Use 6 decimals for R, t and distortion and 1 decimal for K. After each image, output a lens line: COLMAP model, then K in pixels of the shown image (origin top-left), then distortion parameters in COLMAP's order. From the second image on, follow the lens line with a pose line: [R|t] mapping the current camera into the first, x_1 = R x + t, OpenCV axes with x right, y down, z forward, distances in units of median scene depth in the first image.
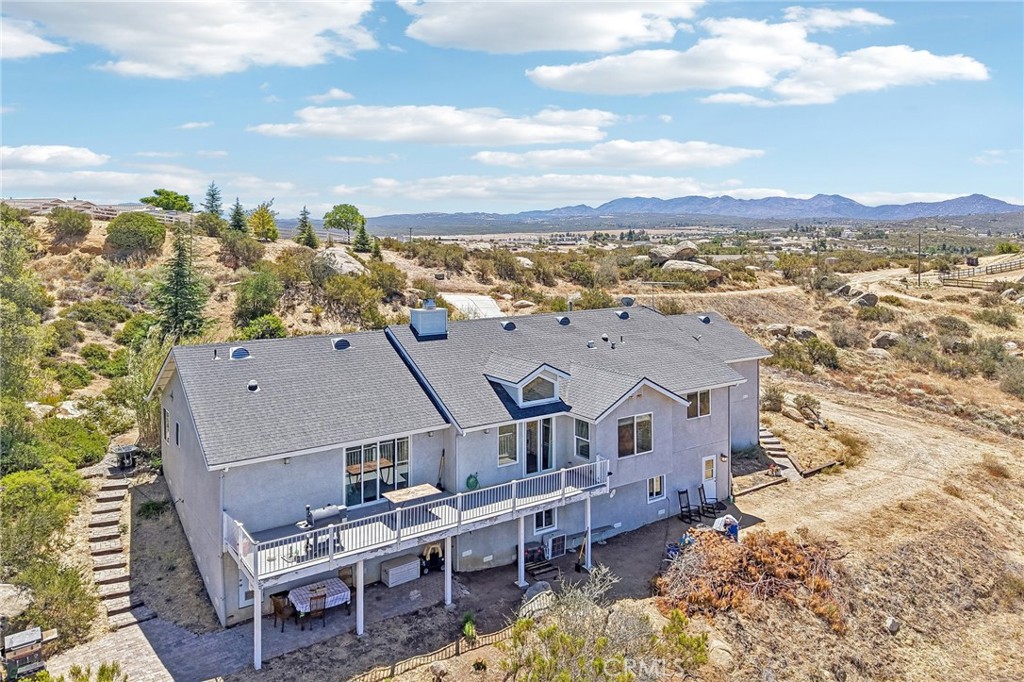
lens RADIAL K [[728.8, 0, 517.4], [0, 728.8, 249.5], [0, 0, 1]] dist [0.009235, -0.000584]
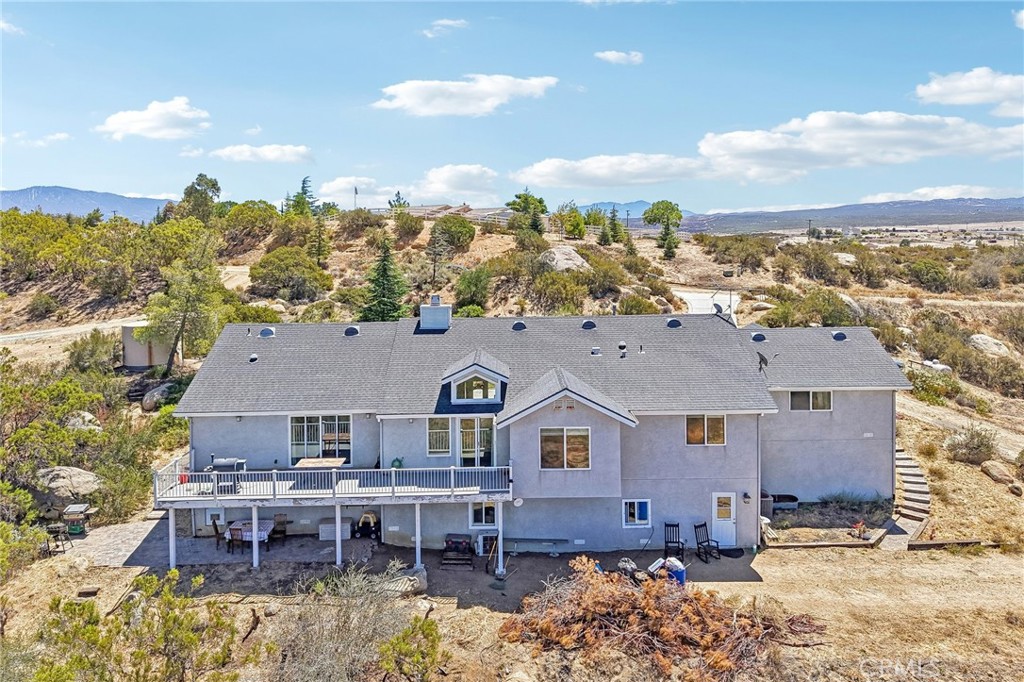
lens RADIAL K [[728.8, 0, 517.4], [0, 728.8, 249.5], [0, 0, 1]] dist [0.009235, -0.000584]
pose [[0.824031, 0.002761, -0.566538, 0.542752], [0.002935, 0.999954, 0.009143, -0.010299], [0.566537, -0.009197, 0.823985, 0.157387]]
